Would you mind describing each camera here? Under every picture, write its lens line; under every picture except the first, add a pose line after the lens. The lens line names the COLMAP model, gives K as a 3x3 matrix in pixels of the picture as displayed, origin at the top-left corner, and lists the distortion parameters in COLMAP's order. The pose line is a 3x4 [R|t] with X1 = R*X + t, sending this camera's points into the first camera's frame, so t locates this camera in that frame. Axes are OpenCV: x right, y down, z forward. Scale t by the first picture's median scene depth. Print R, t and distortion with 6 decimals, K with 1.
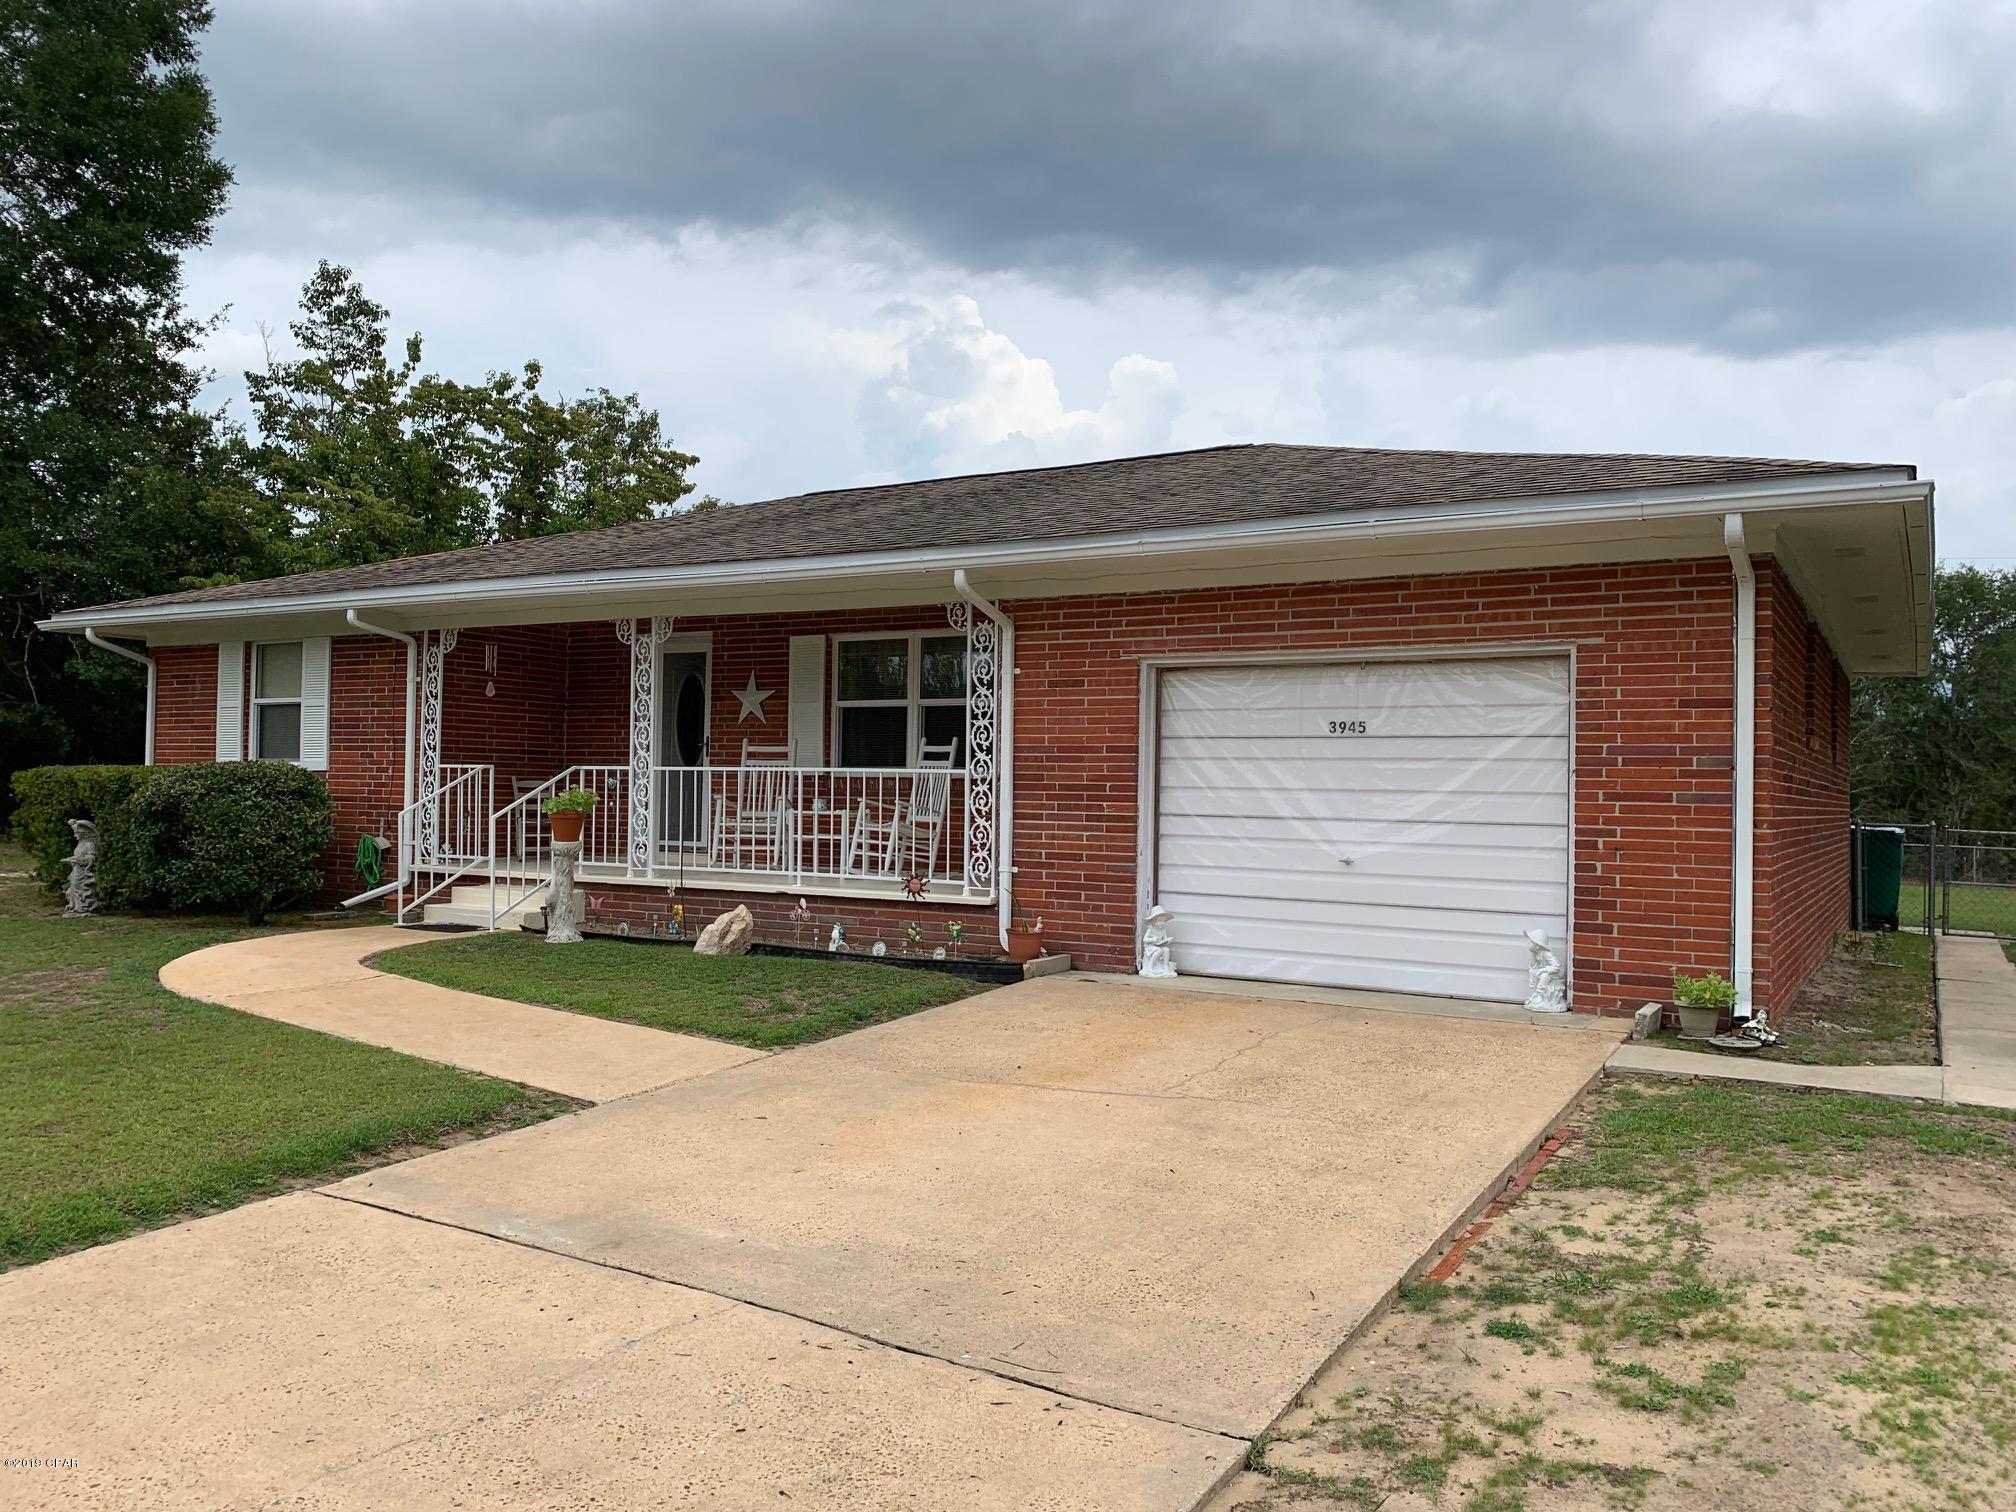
lens RADIAL K [[1534.0, 0, 1003.1], [0, 1534.0, 743.8], [0, 0, 1]] dist [0.070345, -0.106283]
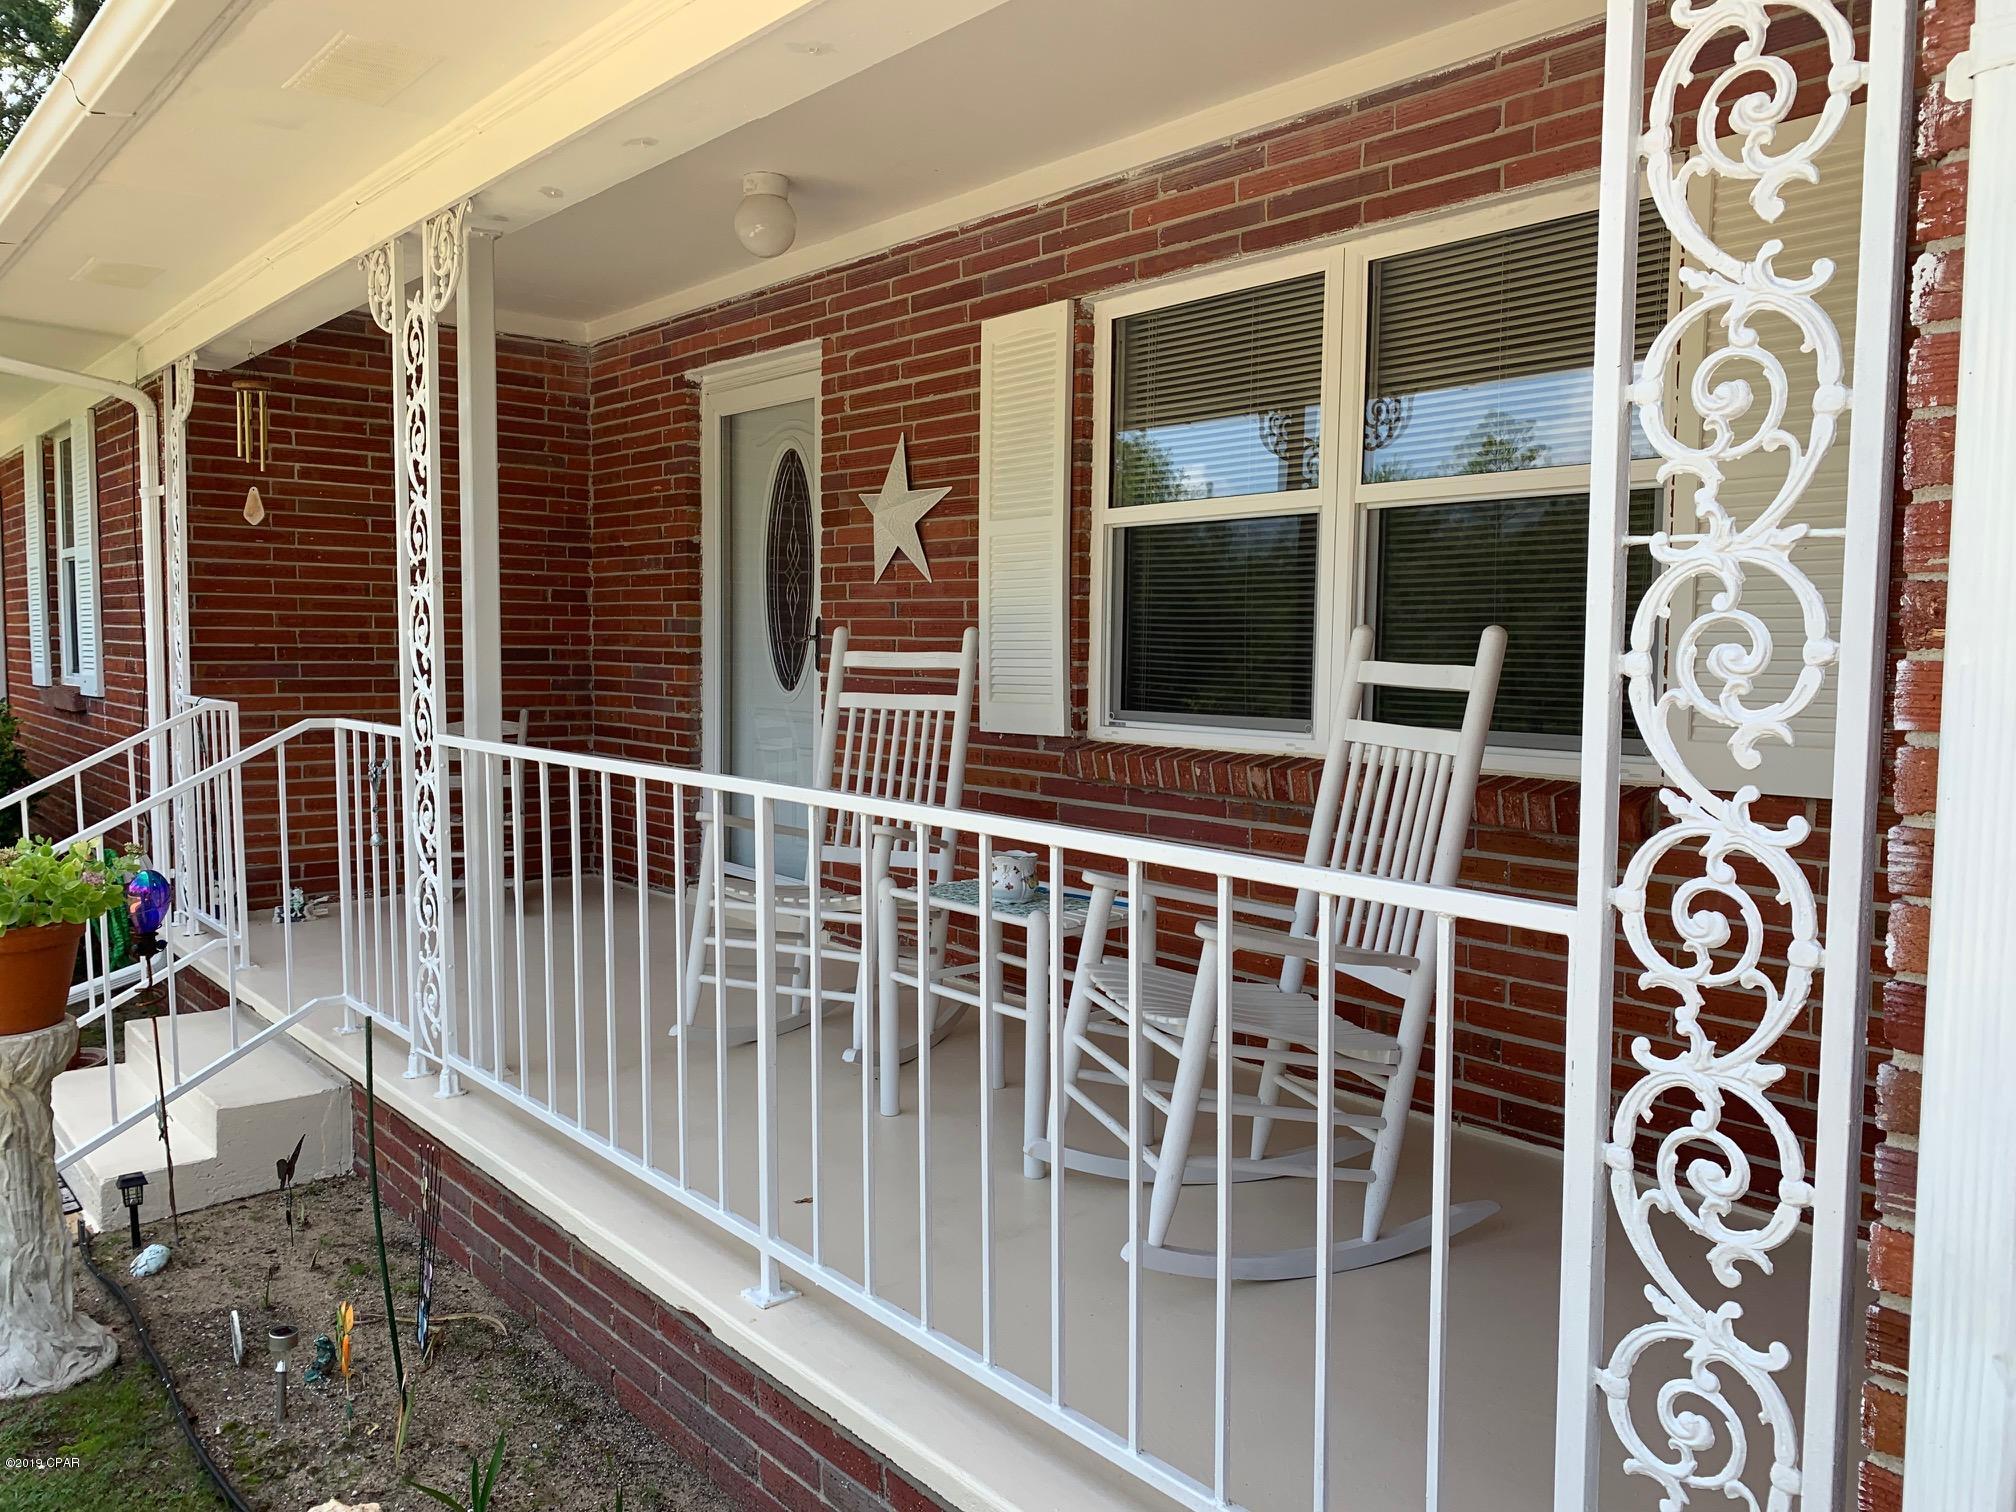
lens RADIAL K [[1534.0, 0, 1003.1], [0, 1534.0, 743.8], [0, 0, 1]] dist [0.070345, -0.106283]
pose [[0.944393, 0.017167, -0.328371, -0.021981], [0.013368, 0.995806, 0.090506, -0.008200], [0.328548, -0.089863, 0.940203, 0.687496]]
